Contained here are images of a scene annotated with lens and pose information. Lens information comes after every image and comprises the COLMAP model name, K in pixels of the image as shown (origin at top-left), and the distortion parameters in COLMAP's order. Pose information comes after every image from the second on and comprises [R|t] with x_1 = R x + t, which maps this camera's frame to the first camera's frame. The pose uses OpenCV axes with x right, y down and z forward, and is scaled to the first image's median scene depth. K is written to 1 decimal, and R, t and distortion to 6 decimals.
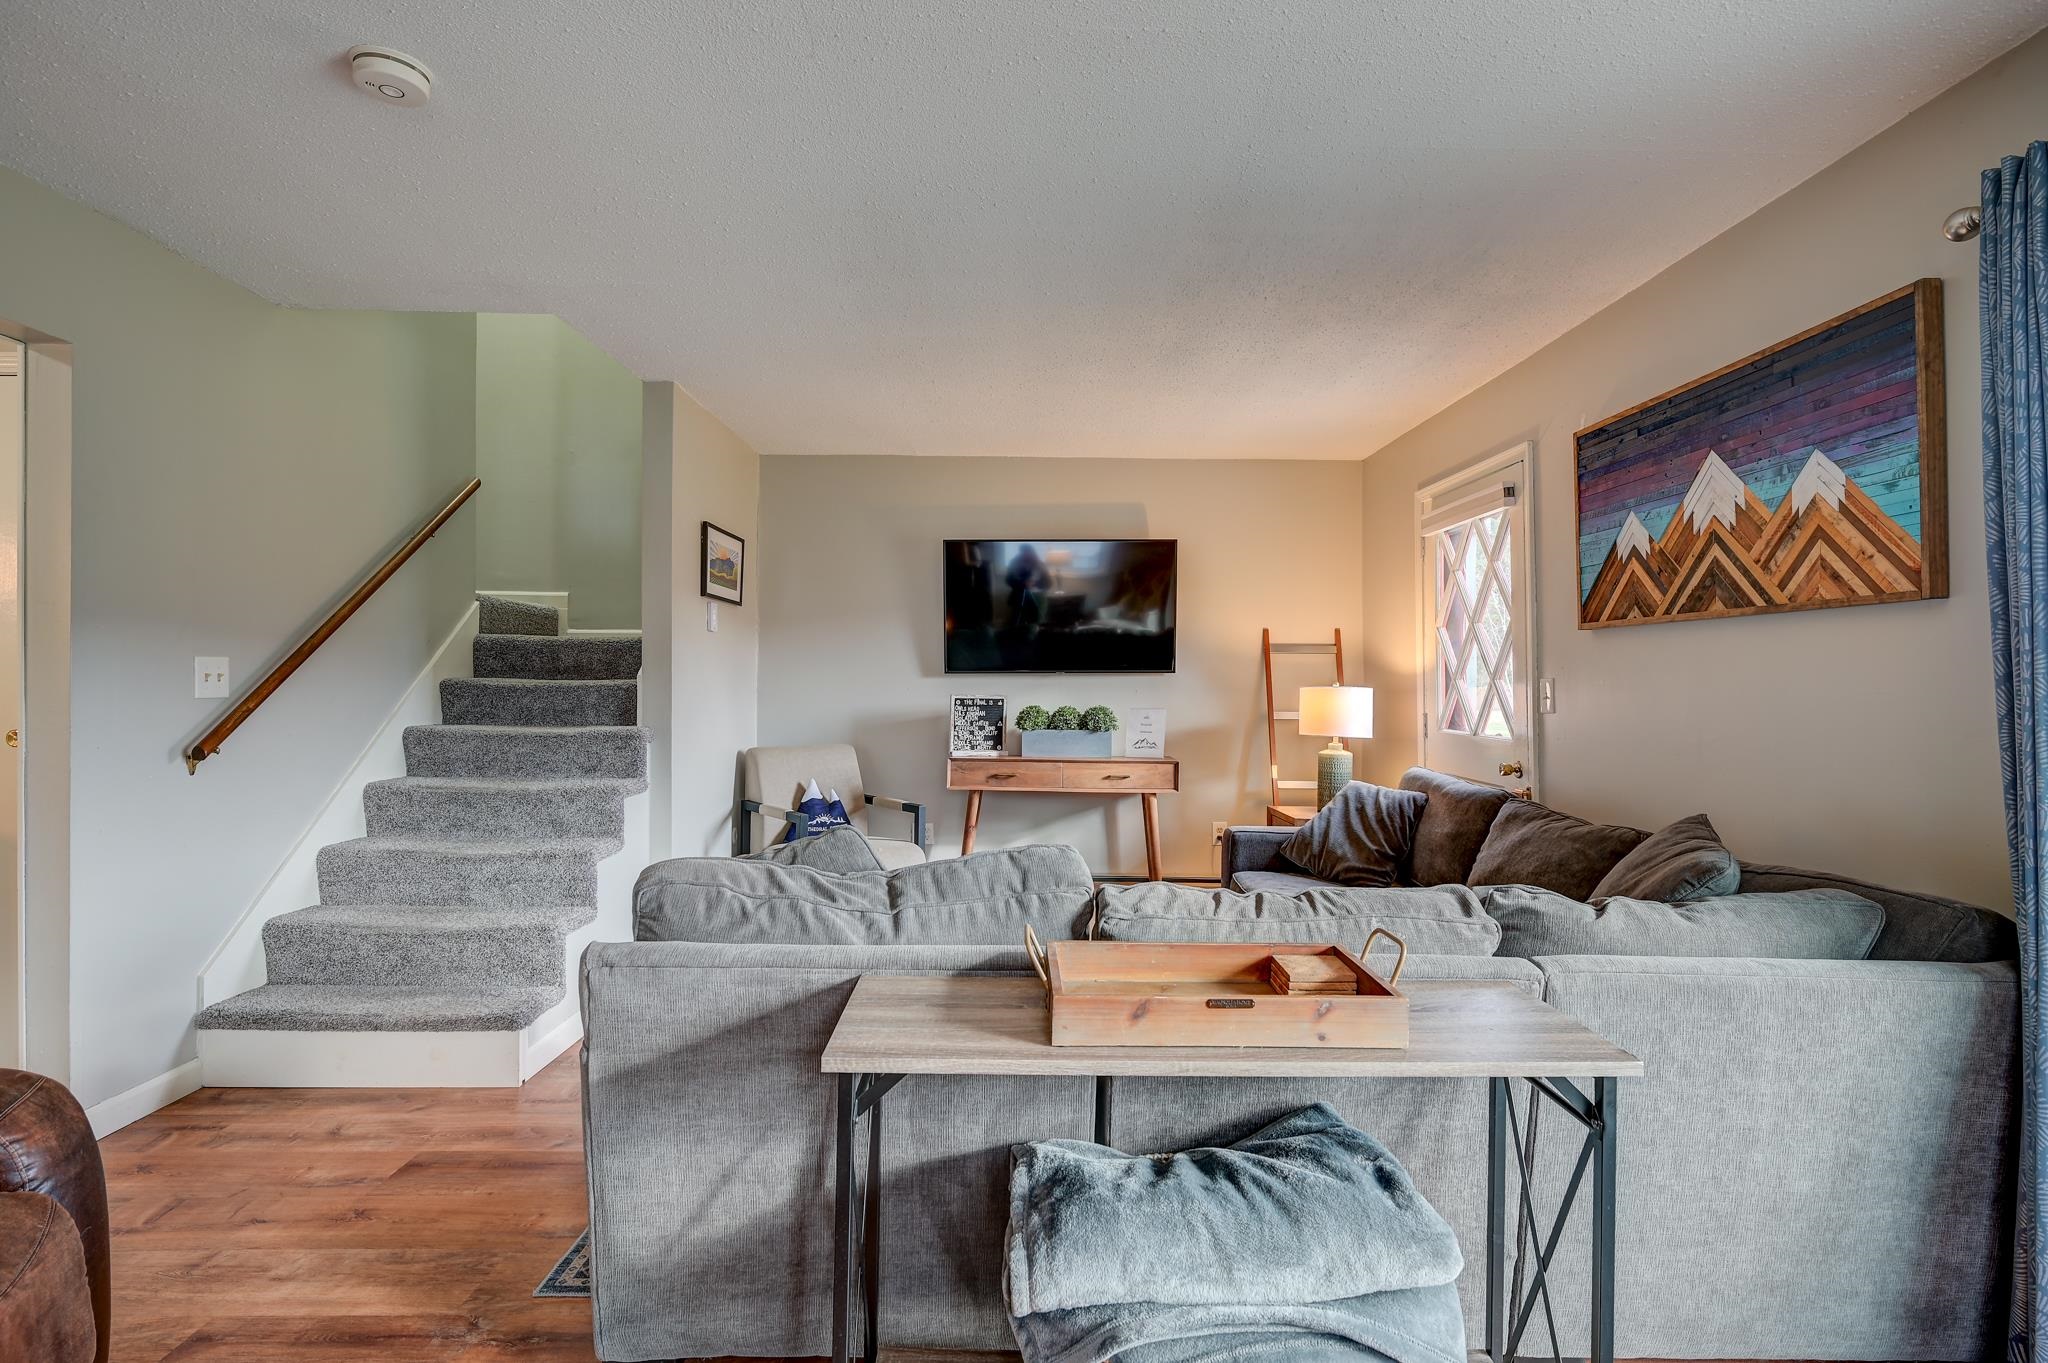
lens RADIAL K [[988.1, 0, 1025.3], [0, 988.1, 675.0], [0, 0, 1]] dist [0.000913, 0.002079]
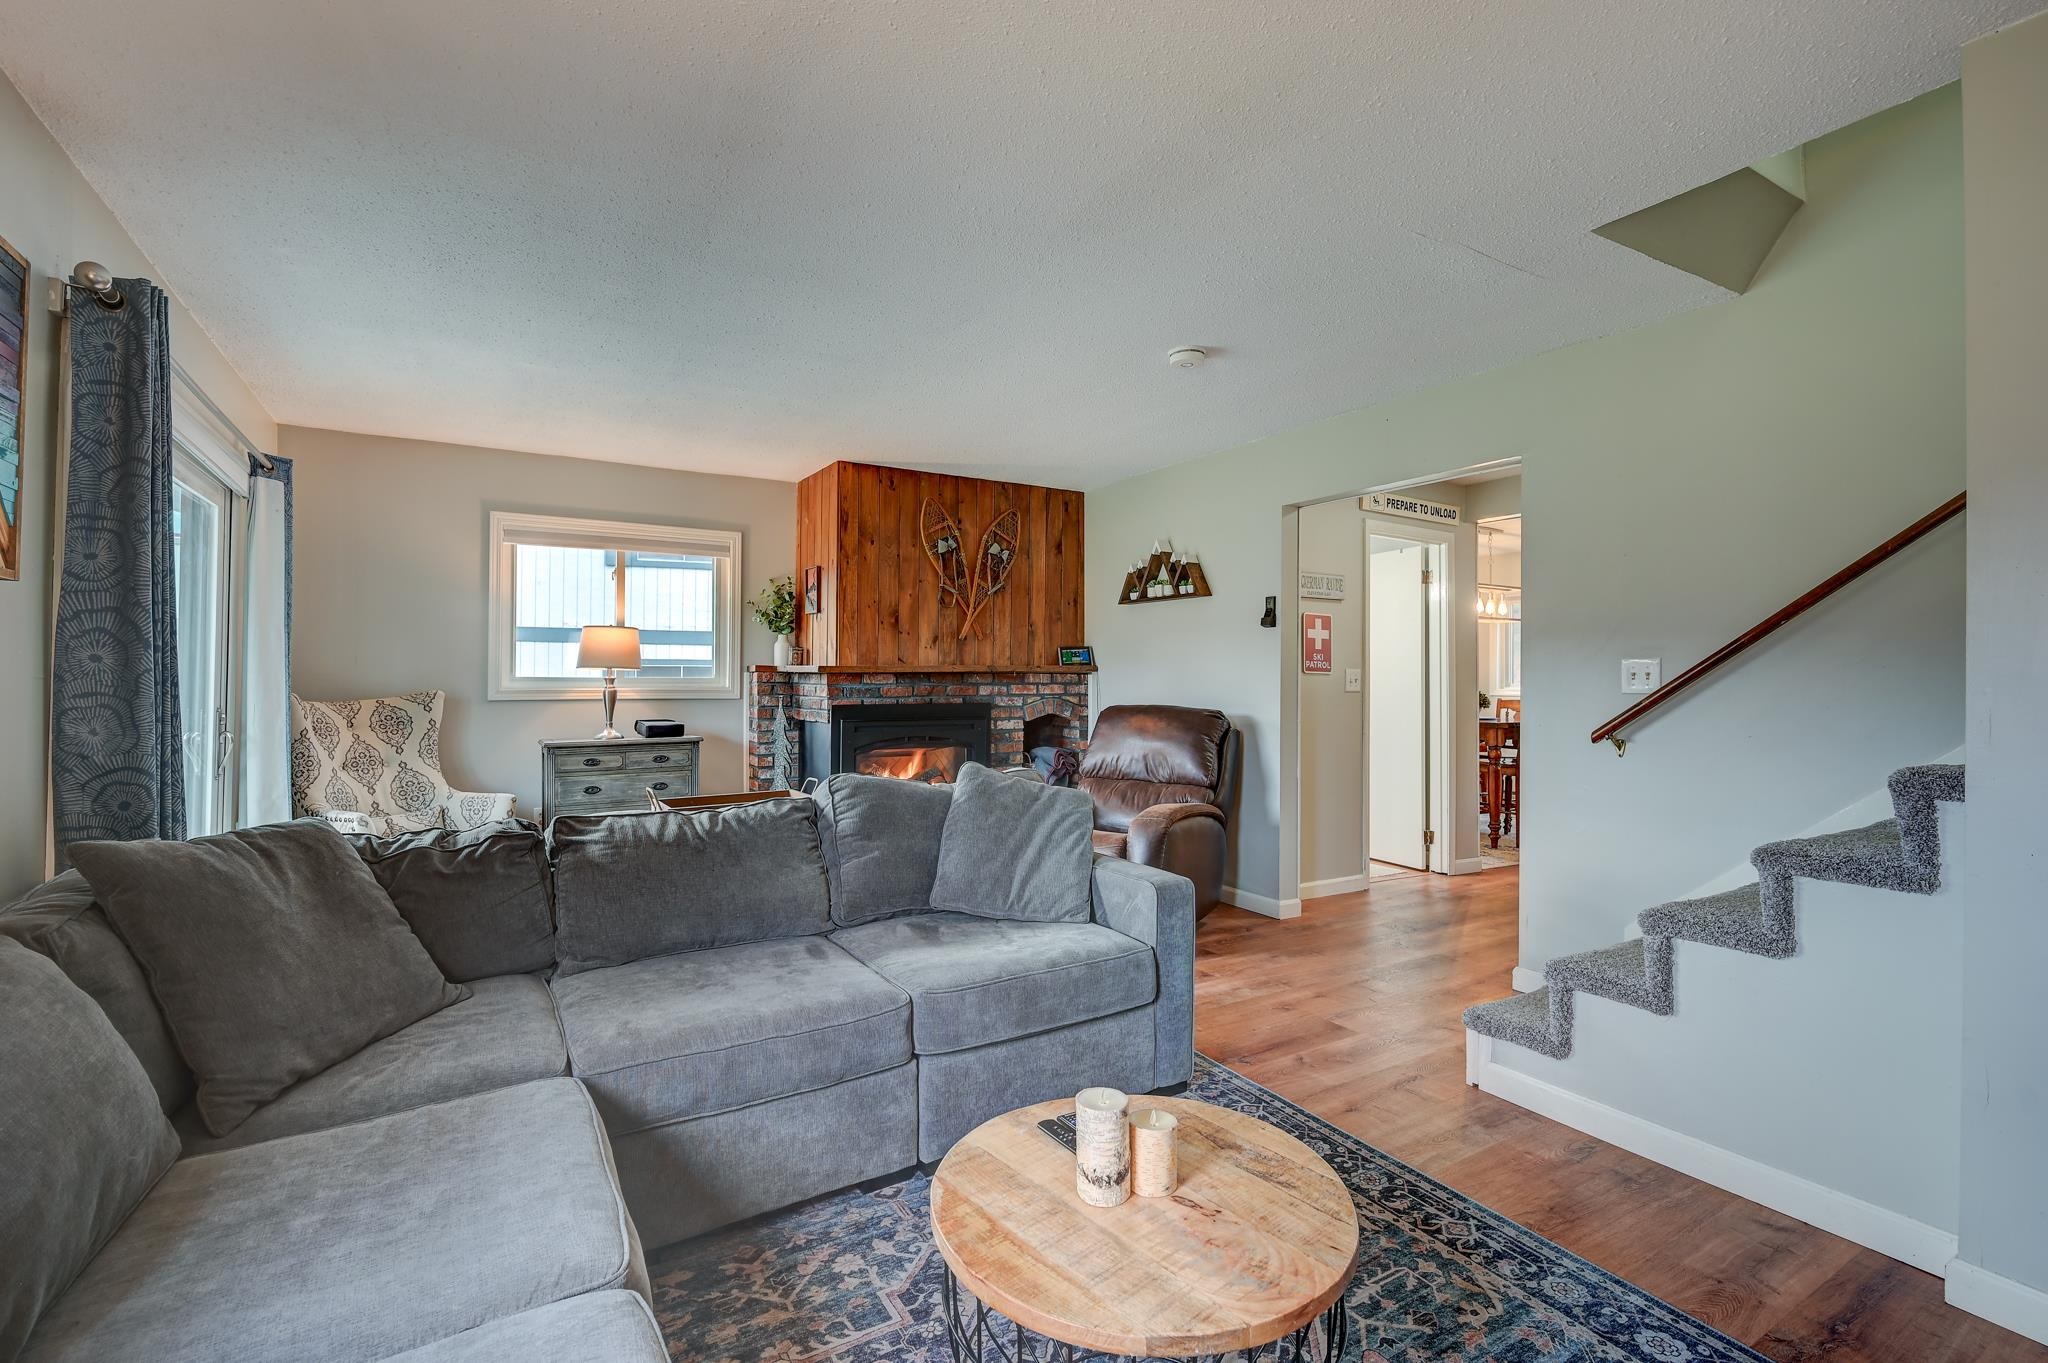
lens RADIAL K [[912.9, 0, 1032.7], [0, 912.9, 681.8], [0, 0, 1]] dist [0.001801, 0.001033]
pose [[-0.854433, -0.005388, -0.519533, 0.331542], [-0.004210, 0.999985, -0.003447, 0.015547], [0.519544, -0.000758, -0.854443, 1.505732]]
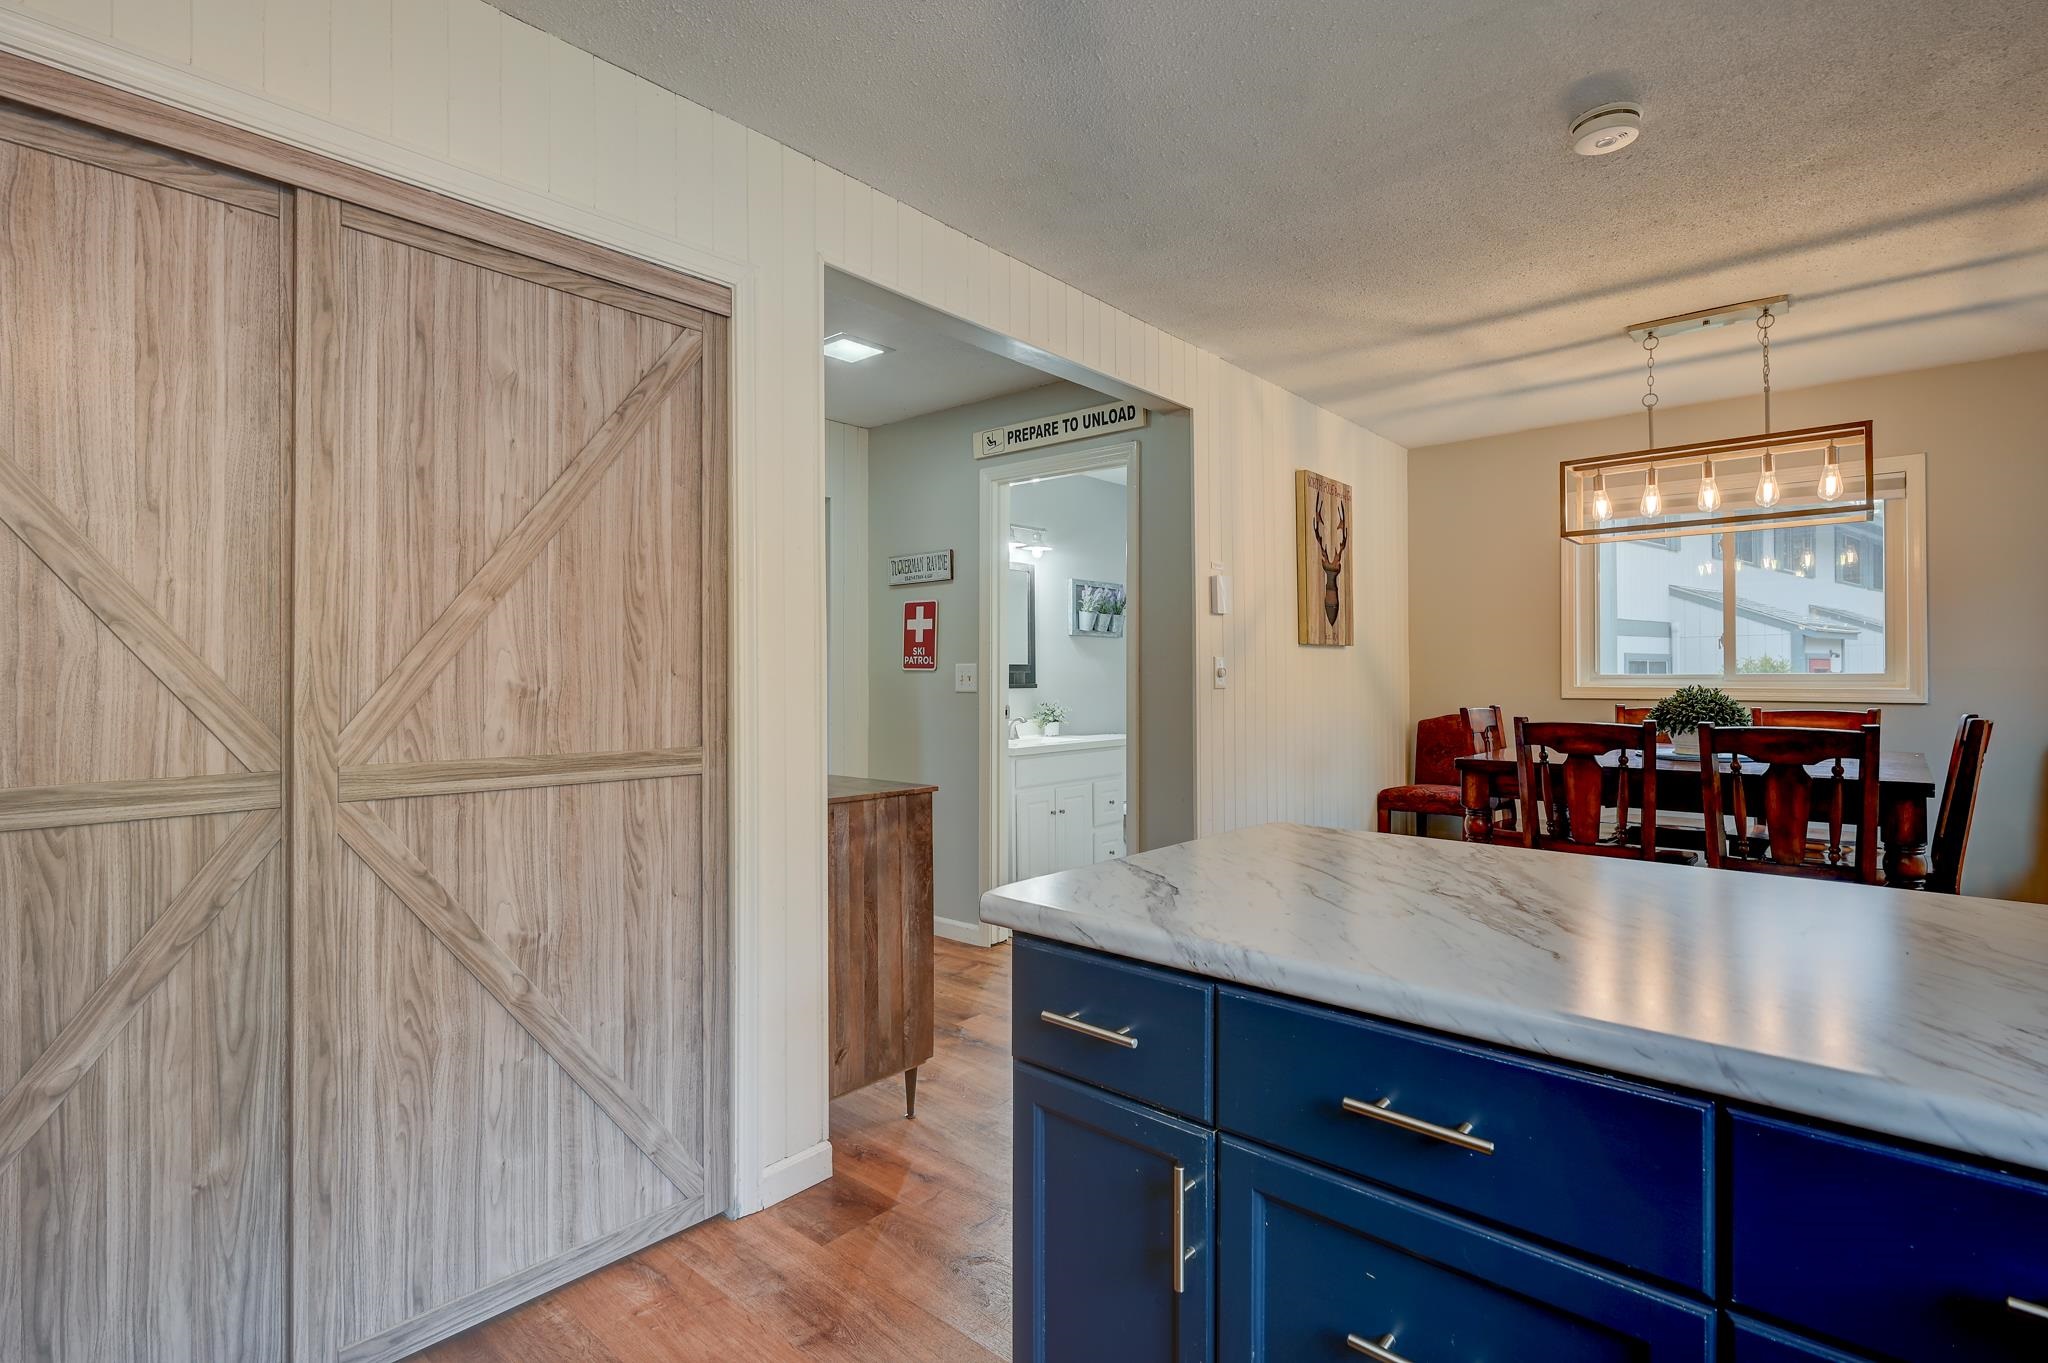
lens RADIAL K [[988.1, 0, 1076.6], [0, 988.1, 673.1], [0, 0, 1]] dist [0.000913, 0.002079]
pose [[-0.763818, 0.006249, 0.645401, -2.143448], [-0.000628, 0.999945, -0.010425, 0.012244], [-0.645431, -0.008368, -0.763773, 1.370298]]
